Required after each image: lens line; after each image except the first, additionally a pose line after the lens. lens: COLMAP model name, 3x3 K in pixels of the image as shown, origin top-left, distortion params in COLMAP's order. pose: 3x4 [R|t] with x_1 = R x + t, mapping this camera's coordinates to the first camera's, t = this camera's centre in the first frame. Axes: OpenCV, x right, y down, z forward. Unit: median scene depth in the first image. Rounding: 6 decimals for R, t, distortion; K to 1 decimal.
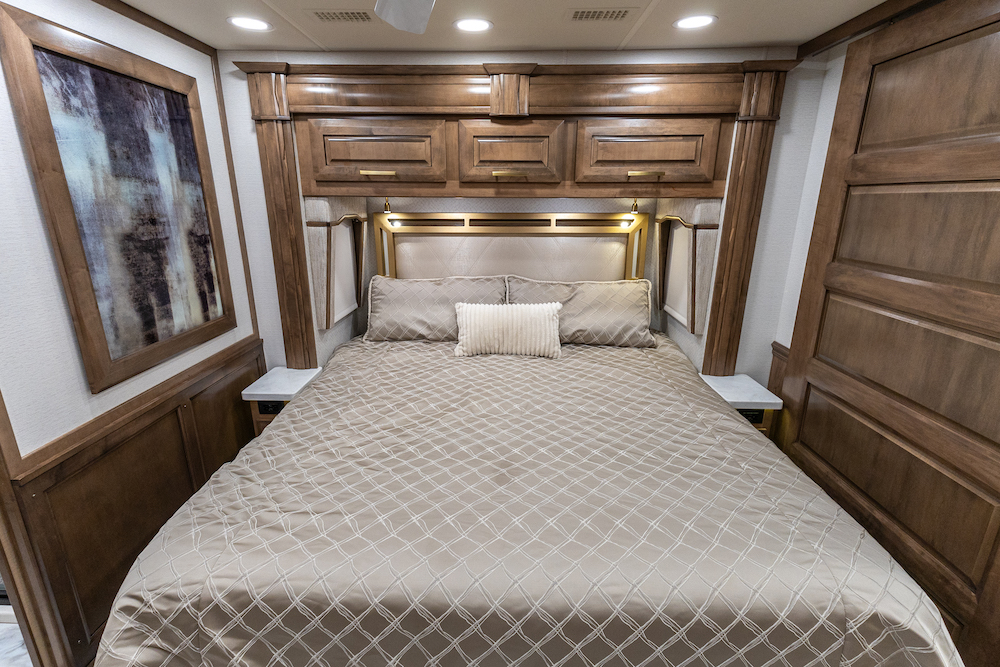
lens RADIAL K [[459.9, 0, 505.0], [0, 459.9, 332.9], [0, 0, 1]] dist [0.019934, -0.003382]
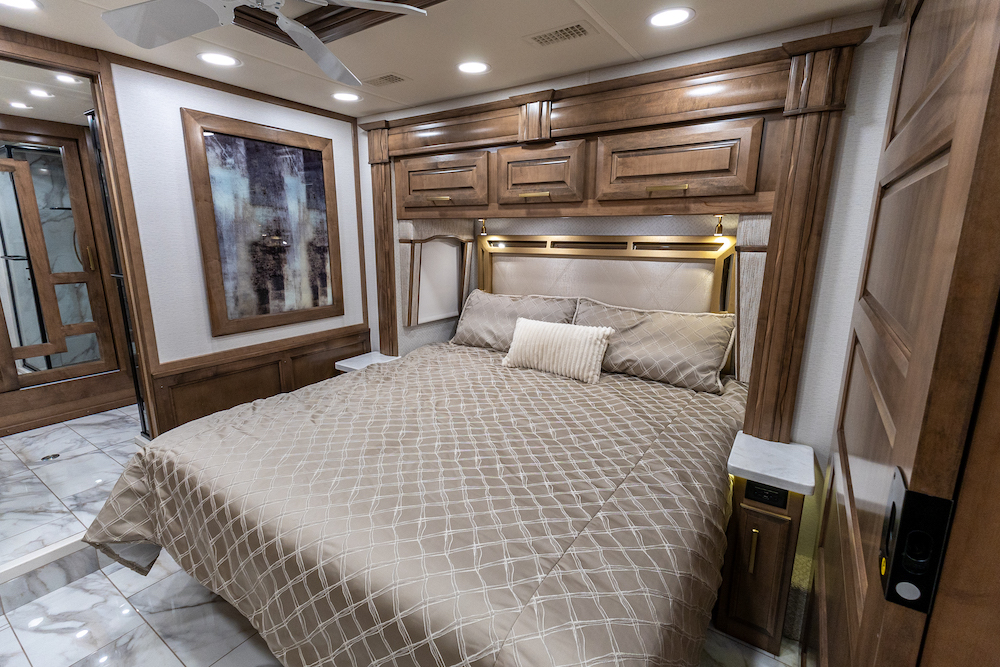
lens RADIAL K [[459.9, 0, 507.9], [0, 459.9, 334.2], [0, 0, 1]] dist [0.019934, -0.003382]
pose [[0.843201, 0.115657, -0.525010, 0.553479], [-0.151715, 0.988082, -0.025996, 0.004941], [0.515747, 0.101572, 0.850699, 0.110542]]
